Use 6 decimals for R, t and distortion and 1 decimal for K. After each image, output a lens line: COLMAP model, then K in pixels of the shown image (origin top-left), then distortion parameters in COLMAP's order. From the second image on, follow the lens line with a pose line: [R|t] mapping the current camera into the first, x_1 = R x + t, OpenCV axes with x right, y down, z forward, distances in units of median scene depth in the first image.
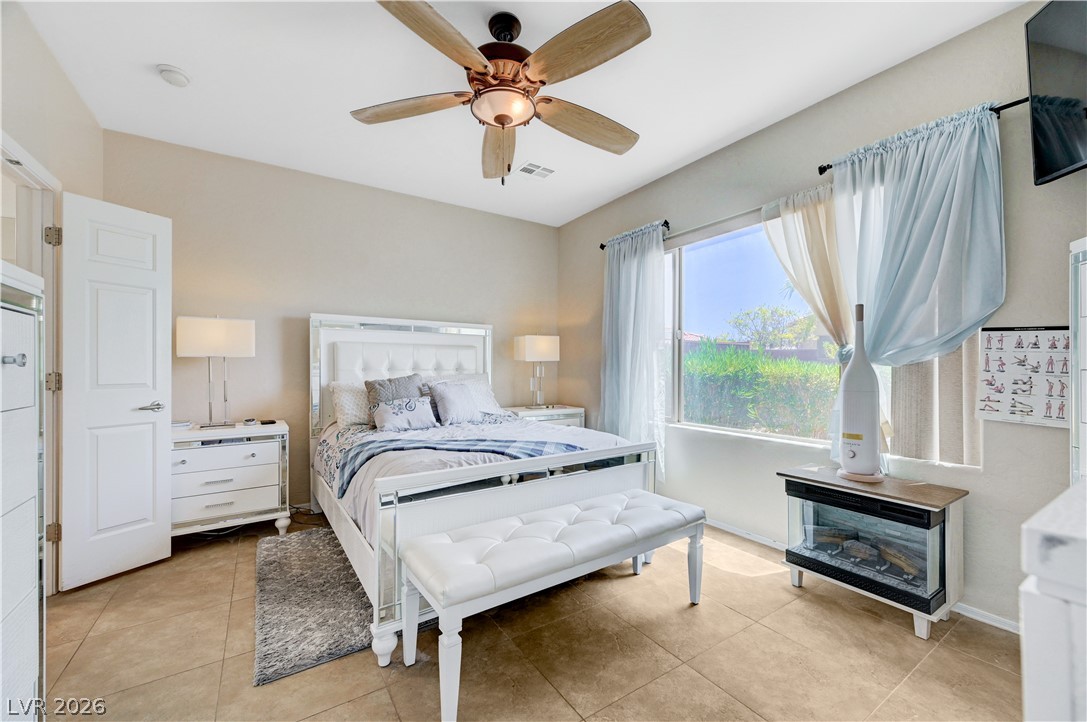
lens RADIAL K [[432.4, 0, 543.0], [0, 432.4, 365.5], [0, 0, 1]] dist [-0.002417, -0.000633]
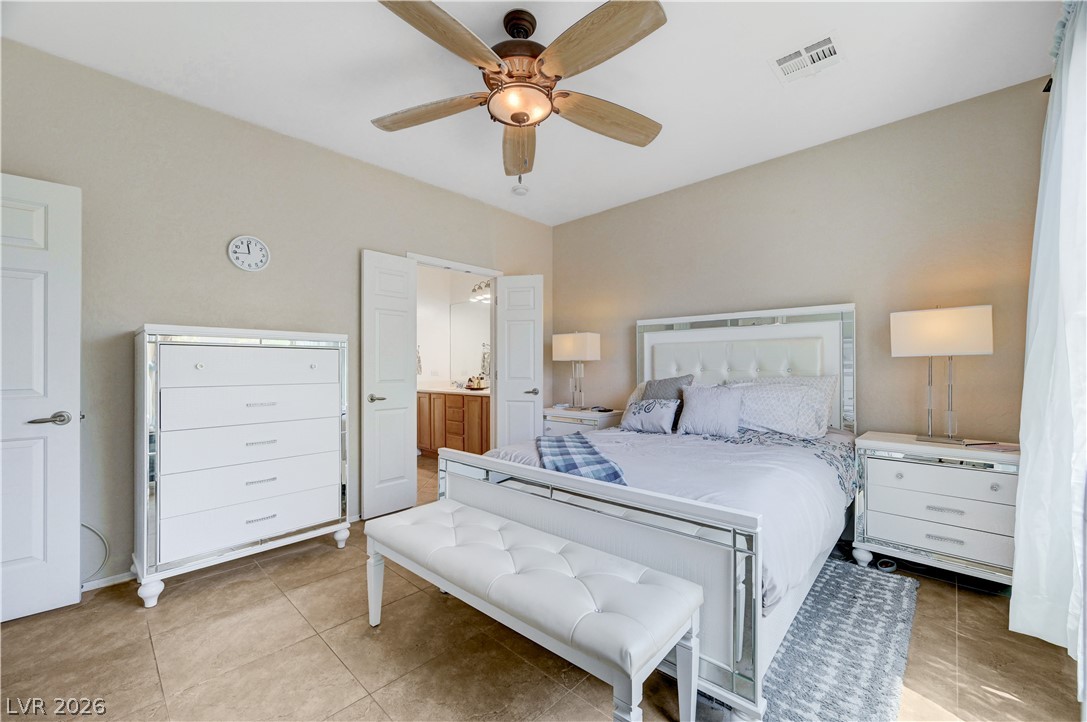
lens RADIAL K [[432.4, 0, 543.1], [0, 432.4, 365.3], [0, 0, 1]] dist [-0.002417, -0.000633]
pose [[0.217714, 0.000122, -0.976013, 0.578662], [0.008821, 0.999959, 0.002093, -0.005907], [0.975973, -0.009065, 0.217704, 0.549666]]
